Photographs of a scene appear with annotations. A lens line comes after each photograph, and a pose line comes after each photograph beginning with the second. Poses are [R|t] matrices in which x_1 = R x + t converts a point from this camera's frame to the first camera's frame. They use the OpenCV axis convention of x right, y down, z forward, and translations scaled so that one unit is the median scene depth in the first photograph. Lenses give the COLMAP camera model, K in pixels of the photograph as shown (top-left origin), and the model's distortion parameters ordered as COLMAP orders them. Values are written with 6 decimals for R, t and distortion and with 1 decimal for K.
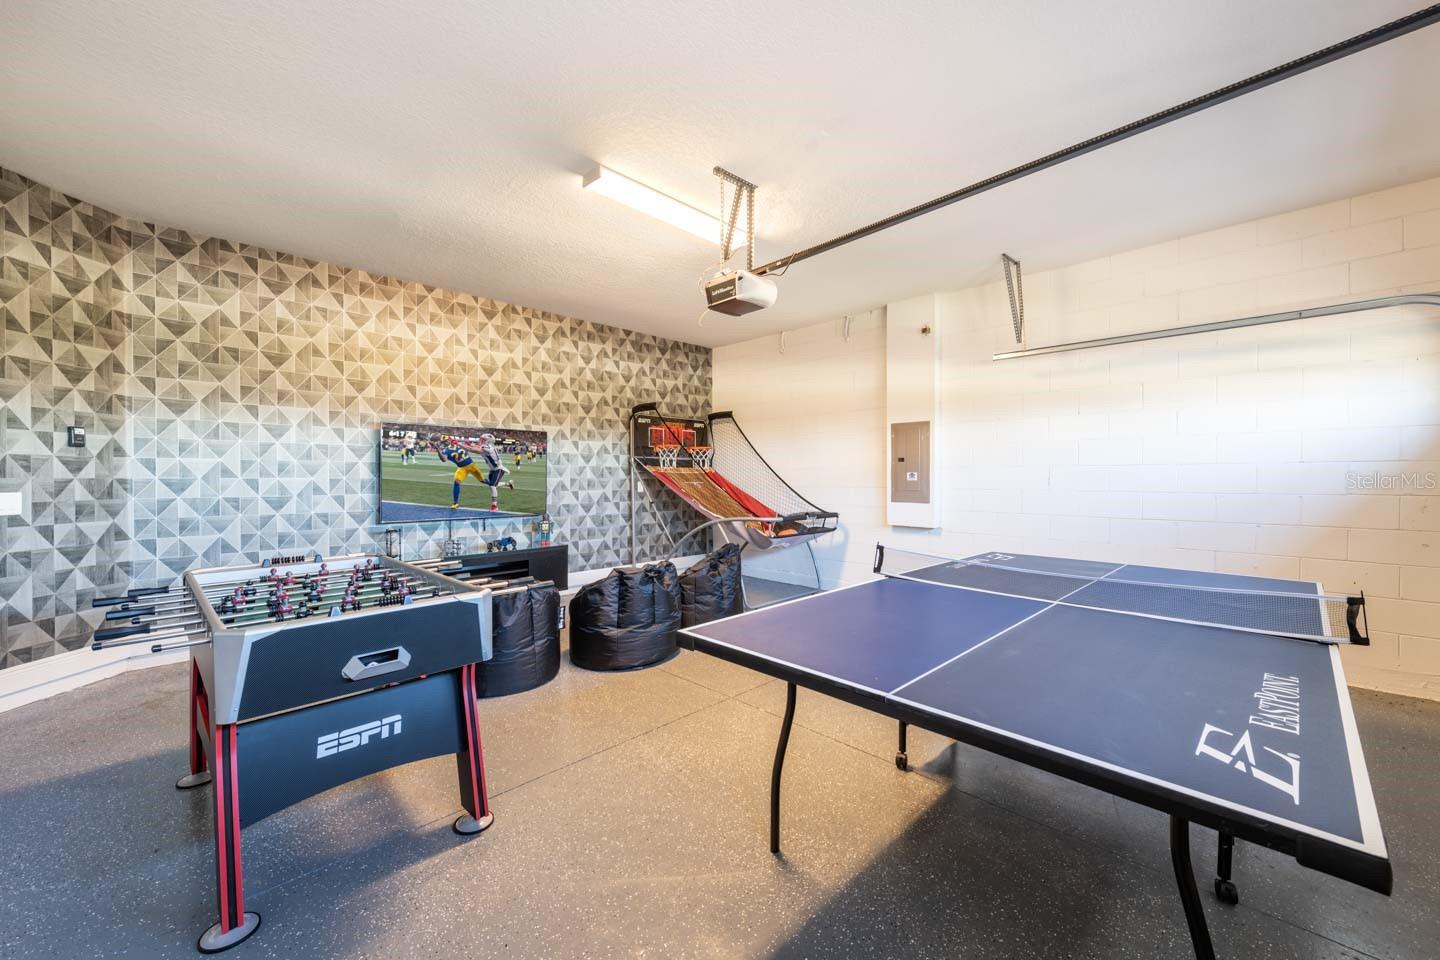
lens RADIAL K [[552.4, 0, 721.9], [0, 552.4, 481.0], [0, 0, 1]] dist [0.002861, -0.000340]
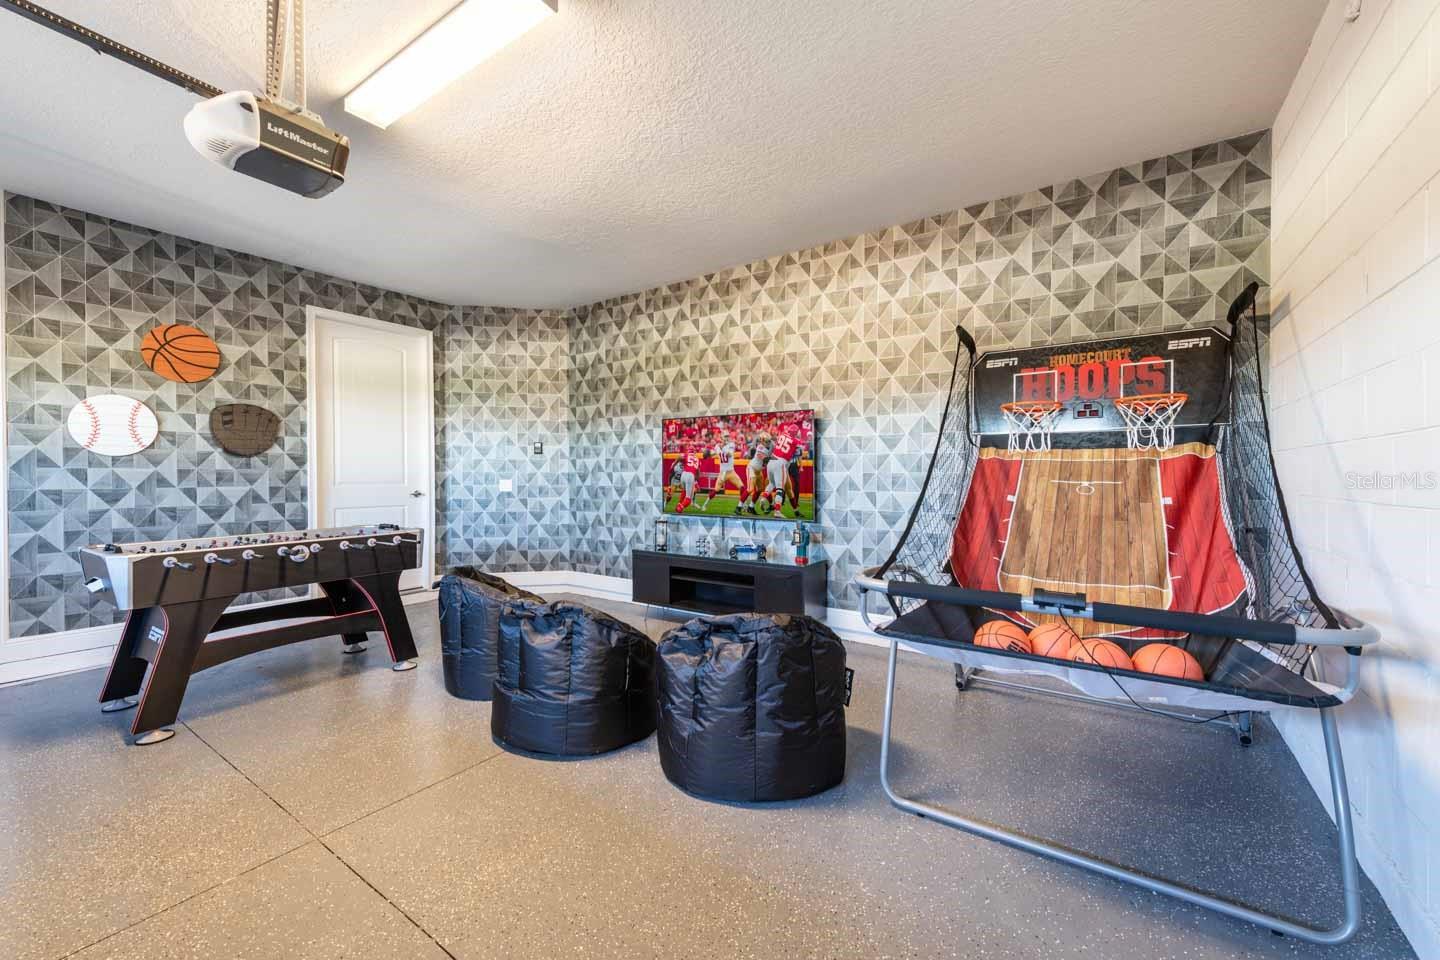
lens RADIAL K [[552.4, 0, 719.7], [0, 552.4, 481.8], [0, 0, 1]] dist [0.002861, -0.000340]
pose [[0.179737, 0.012113, -0.983640, 0.392979], [-0.009469, 0.999899, 0.010583, 0.000759], [0.983669, 0.007412, 0.179833, 0.768816]]
